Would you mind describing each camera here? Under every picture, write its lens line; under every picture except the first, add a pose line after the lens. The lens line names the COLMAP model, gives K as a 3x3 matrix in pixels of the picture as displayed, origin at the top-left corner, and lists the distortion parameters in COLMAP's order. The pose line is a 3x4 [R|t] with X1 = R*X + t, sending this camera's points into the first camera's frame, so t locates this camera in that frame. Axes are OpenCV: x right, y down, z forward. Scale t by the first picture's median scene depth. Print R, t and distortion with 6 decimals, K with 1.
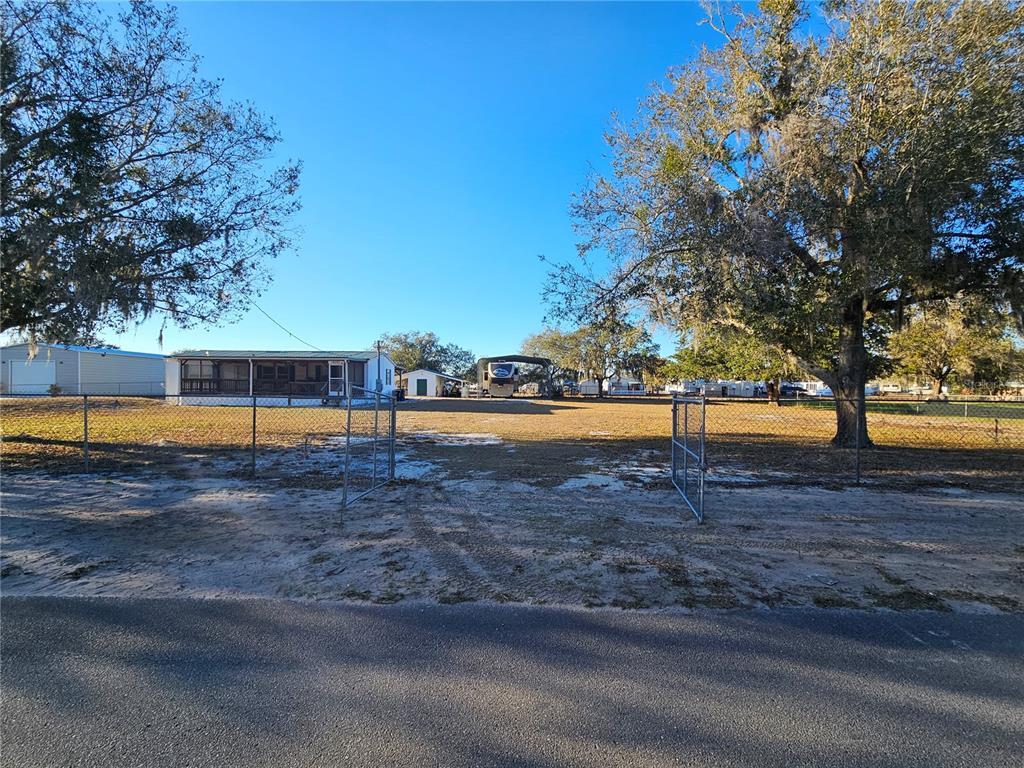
lens RADIAL K [[414.8, 0, 510.0], [0, 414.8, 393.5], [0, 0, 1]] dist [-0.003671, -0.000782]
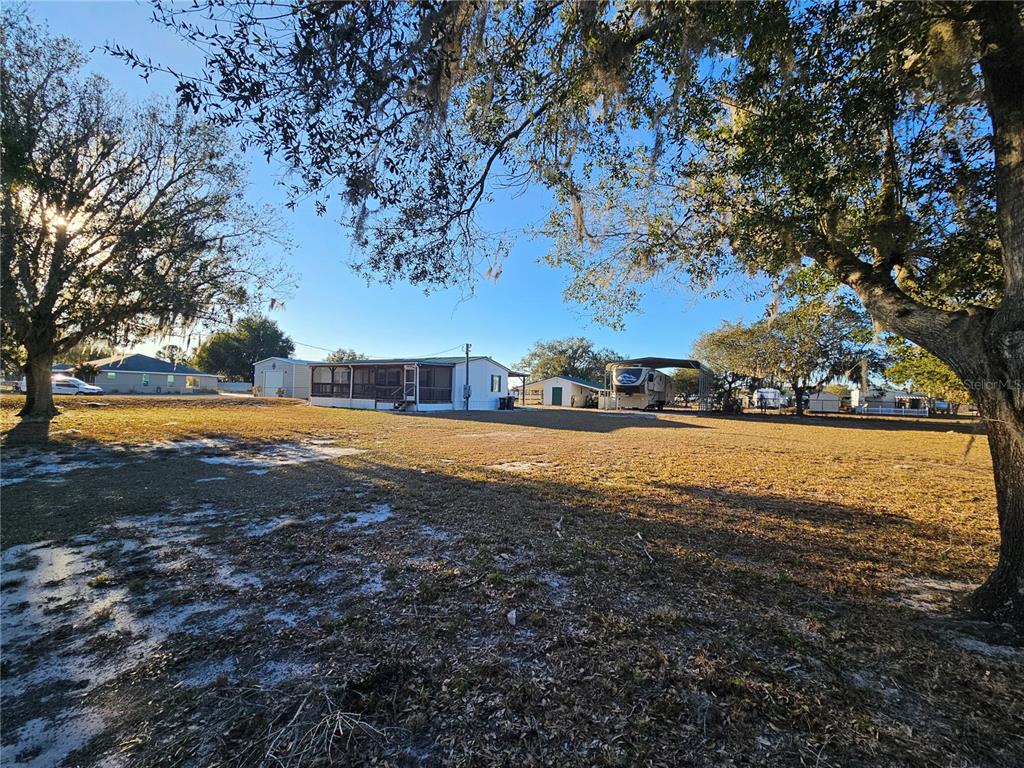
lens RADIAL K [[415.9, 0, 510.4], [0, 415.9, 394.0], [0, 0, 1]] dist [-0.001393, -0.000341]
pose [[0.859479, 0.014909, -0.510954, 0.585314], [-0.029581, 0.999350, -0.020600, 0.006454], [0.510315, 0.032820, 0.859361, 0.558852]]
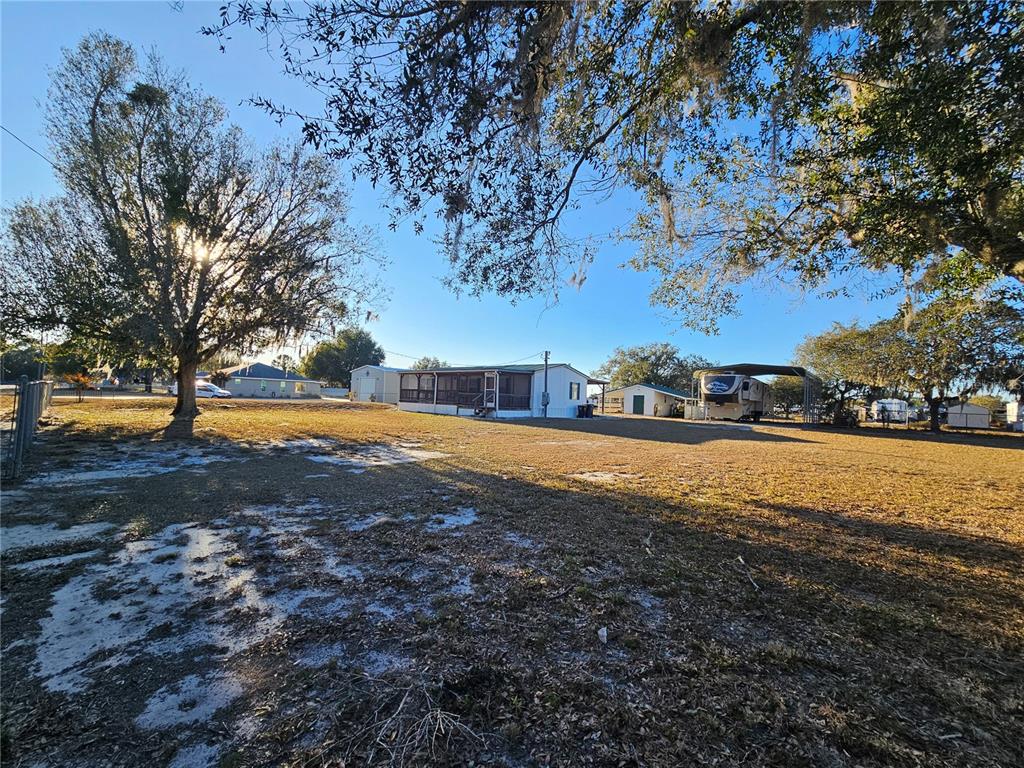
lens RADIAL K [[416.9, 0, 509.8], [0, 416.9, 394.0], [0, 0, 1]] dist [-0.001207, -0.000333]
pose [[0.750001, 0.013493, -0.661299, 0.579073], [-0.045205, 0.998500, -0.030894, 0.006092], [0.659890, 0.053064, 0.749486, 0.555510]]
